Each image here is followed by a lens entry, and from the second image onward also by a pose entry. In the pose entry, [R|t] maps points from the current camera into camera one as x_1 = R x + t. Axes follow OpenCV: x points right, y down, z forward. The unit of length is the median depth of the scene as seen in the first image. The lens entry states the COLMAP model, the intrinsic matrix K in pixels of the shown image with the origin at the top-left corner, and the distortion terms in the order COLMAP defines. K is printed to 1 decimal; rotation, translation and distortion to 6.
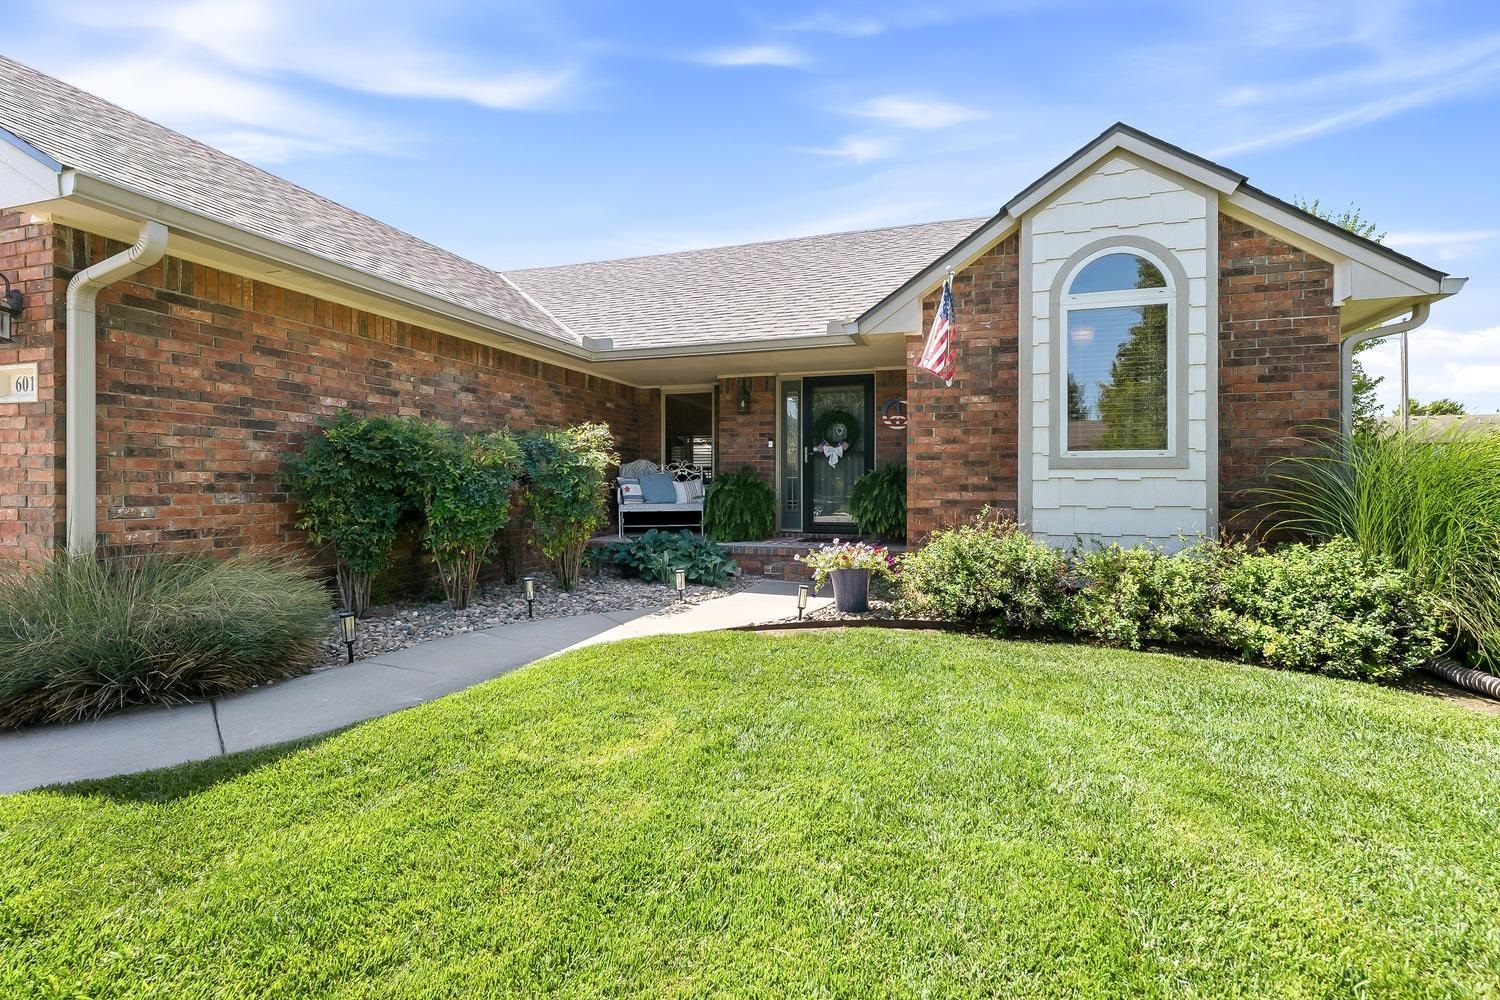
lens RADIAL K [[657.6, 0, 756.1], [0, 657.6, 468.5], [0, 0, 1]] dist [-0.001287, -0.000055]
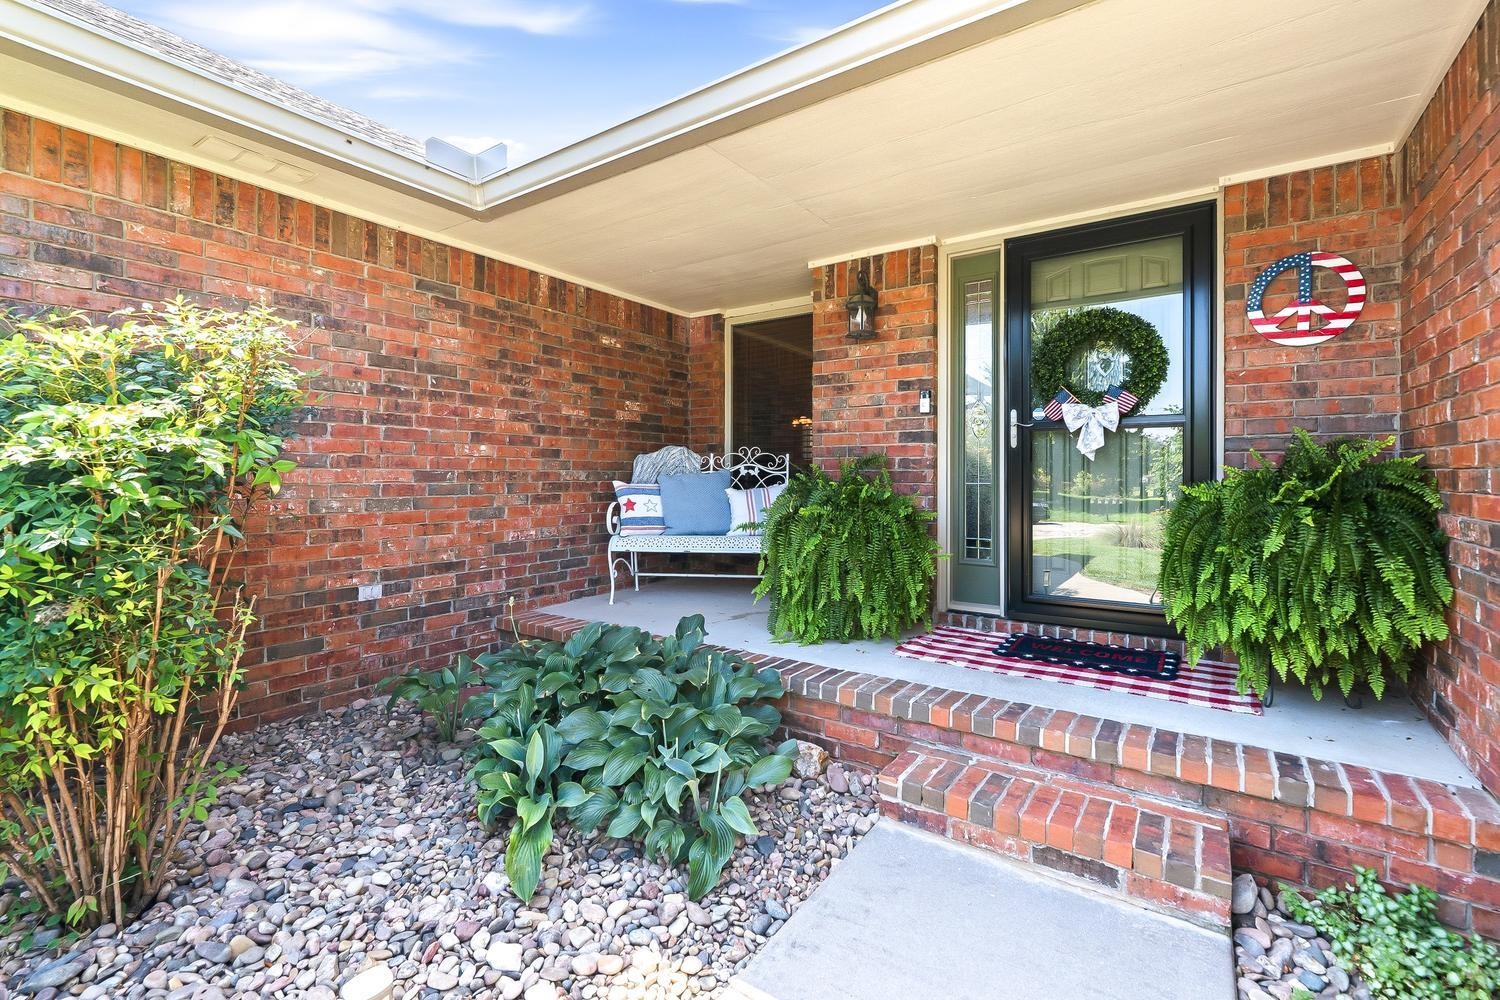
lens RADIAL K [[657.6, 0, 756.1], [0, 657.6, 468.5], [0, 0, 1]] dist [-0.001287, -0.000055]
pose [[0.960557, -0.001537, -0.278078, 0.035360], [0.004594, 0.999936, 0.010340, -0.000859], [0.278044, -0.011210, 0.960503, 0.556393]]
